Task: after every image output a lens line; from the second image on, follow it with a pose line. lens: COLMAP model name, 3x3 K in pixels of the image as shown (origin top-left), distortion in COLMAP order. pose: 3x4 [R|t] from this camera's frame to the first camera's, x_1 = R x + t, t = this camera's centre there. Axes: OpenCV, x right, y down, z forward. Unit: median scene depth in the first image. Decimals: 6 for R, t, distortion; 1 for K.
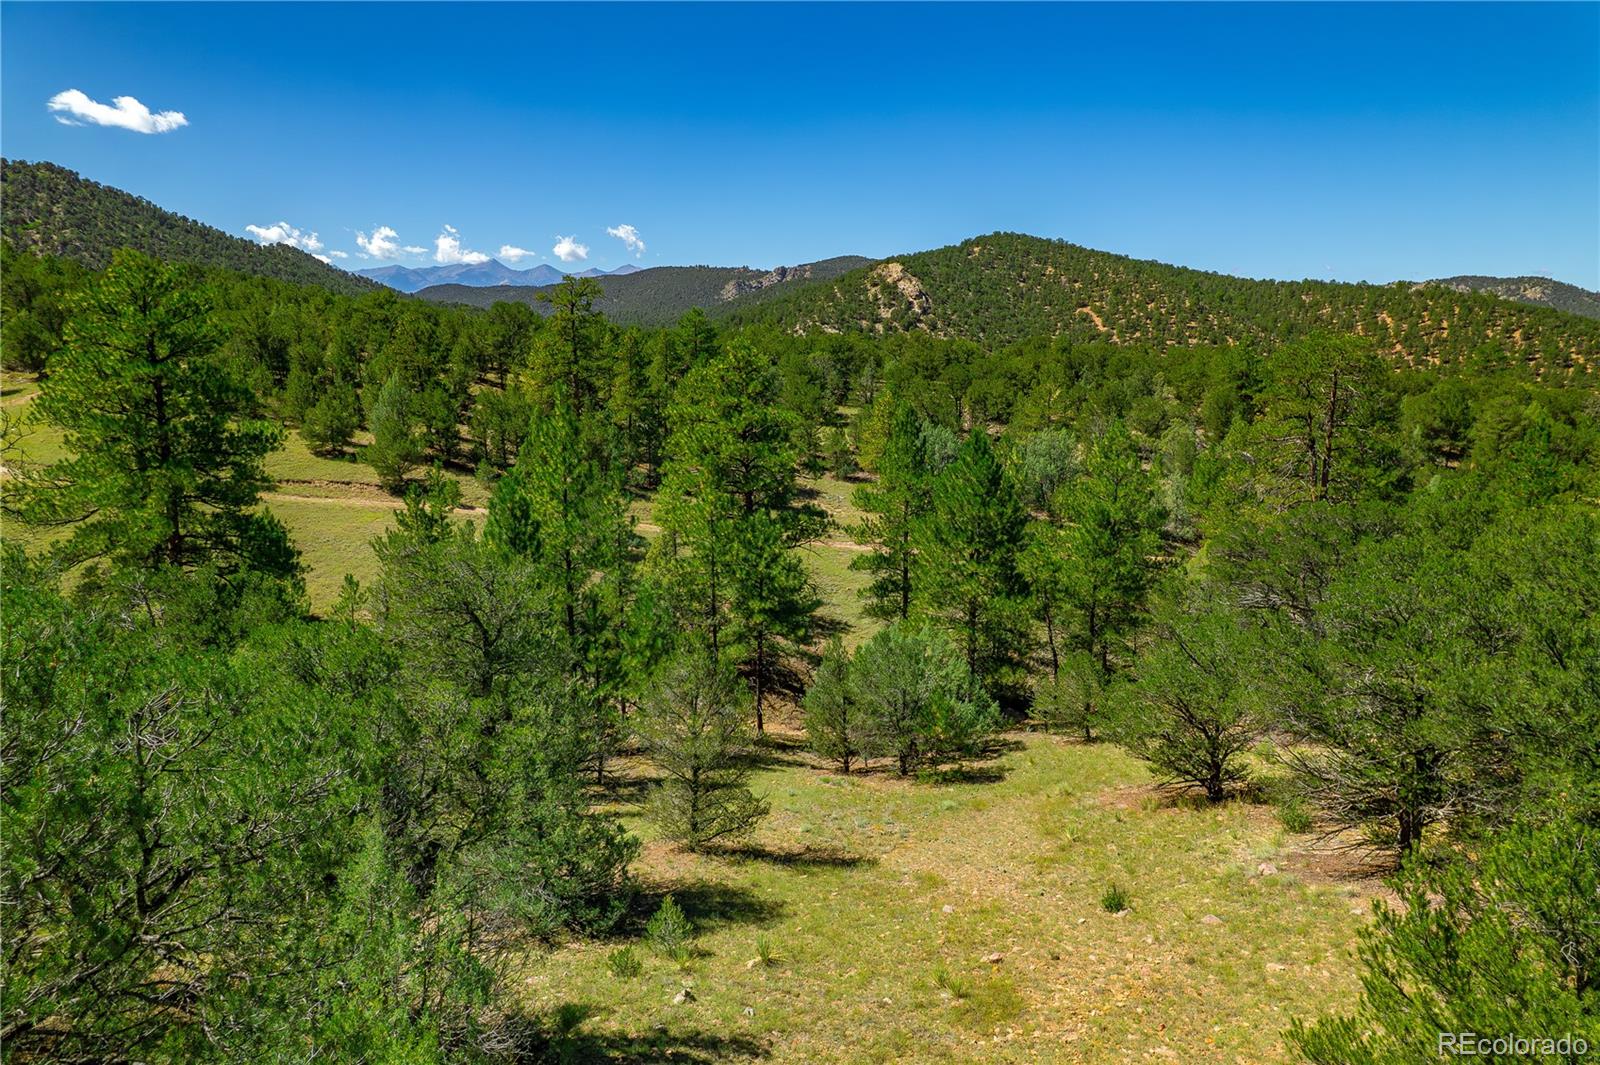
lens RADIAL K [[1025.1, 0, 801.7], [0, 1025.1, 539.4], [0, 0, 1]] dist [-0.073968, 0.063696]
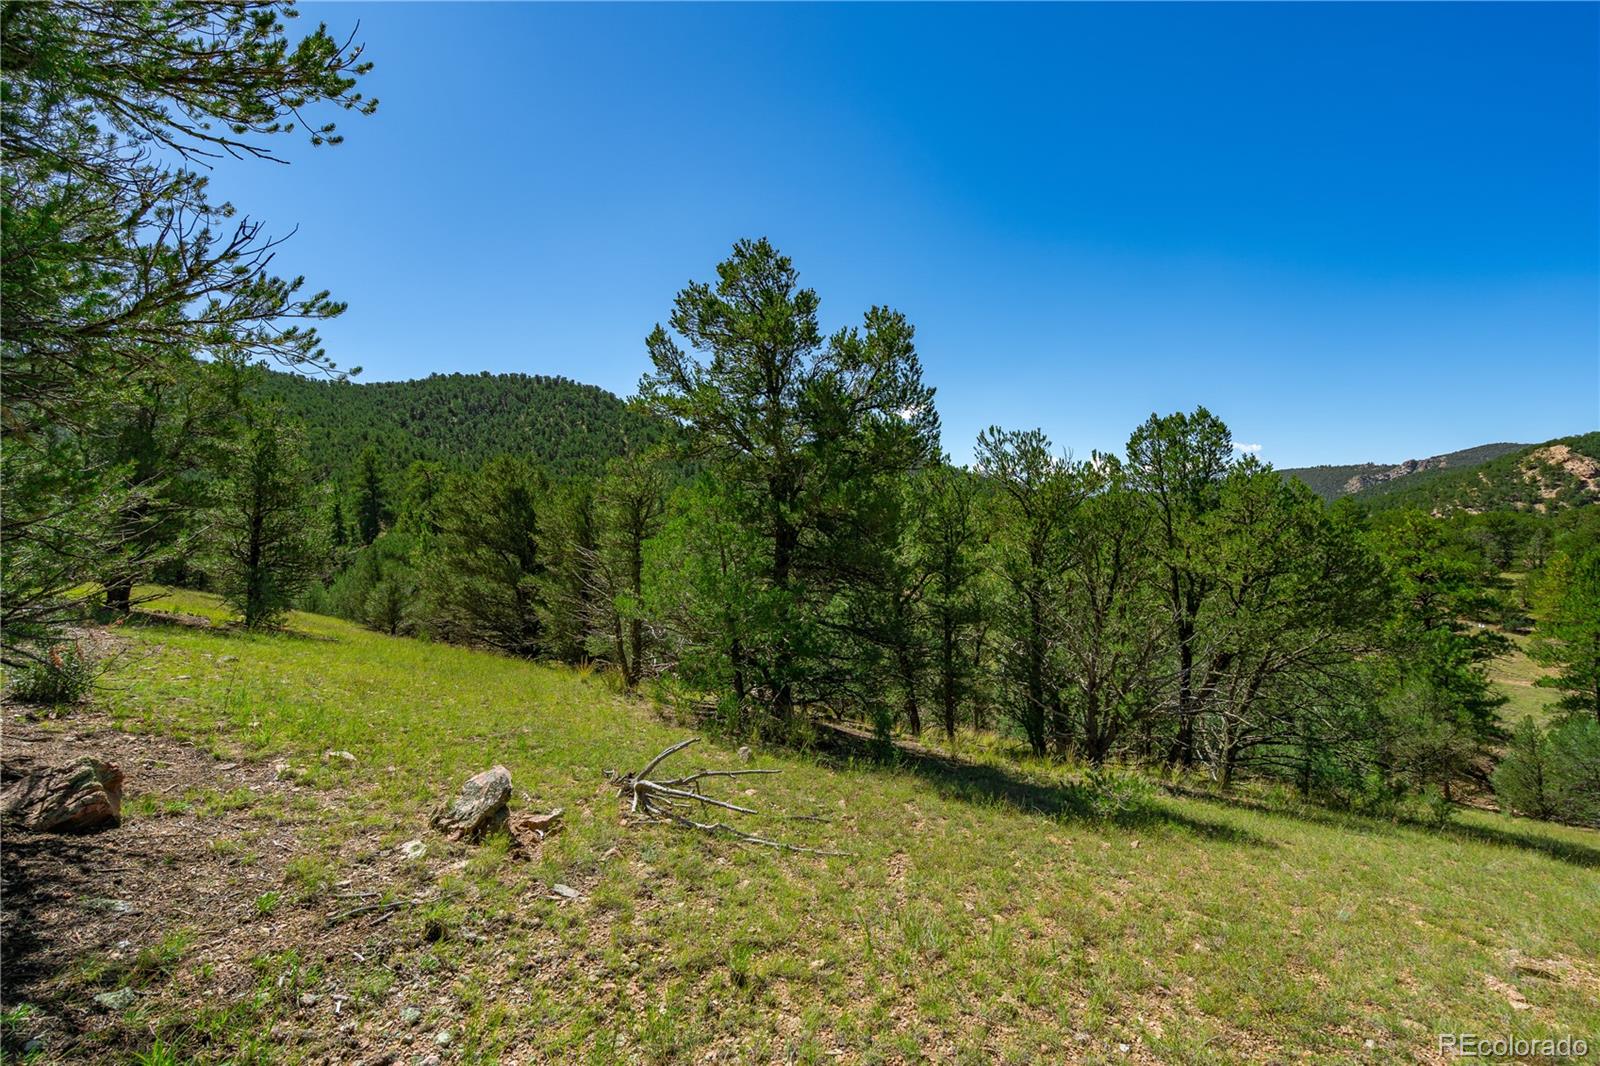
lens RADIAL K [[714.1, 0, 794.2], [0, 714.1, 538.7], [0, 0, 1]] dist [-0.001873, -0.000616]
pose [[0.742223, -0.026497, -0.669629, -0.019115], [-0.098953, 0.983932, -0.148614, 0.036686], [0.662807, 0.176566, 0.727675, -0.141787]]
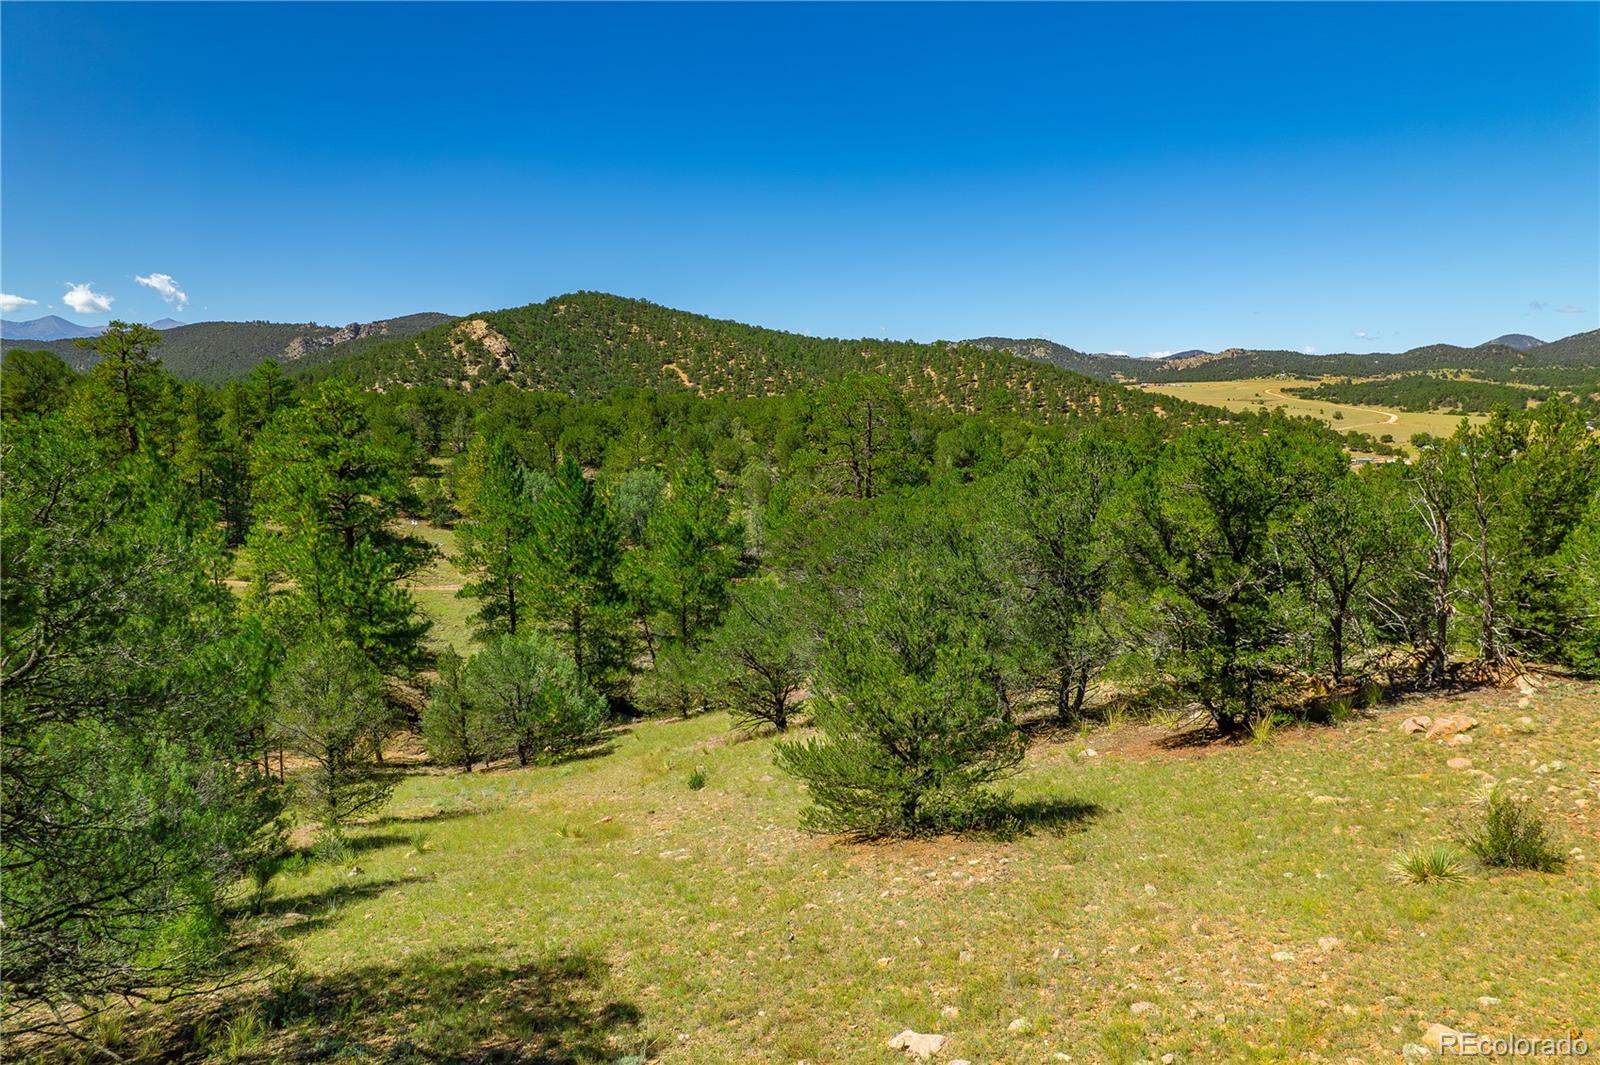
lens RADIAL K [[1025.1, 0, 804.8], [0, 1025.1, 541.2], [0, 0, 1]] dist [-0.073968, 0.063696]
pose [[0.923836, -0.061056, 0.377888, -0.007235], [0.081158, 0.995996, -0.037483, 0.020399], [-0.374086, 0.065297, 0.925092, -0.052644]]
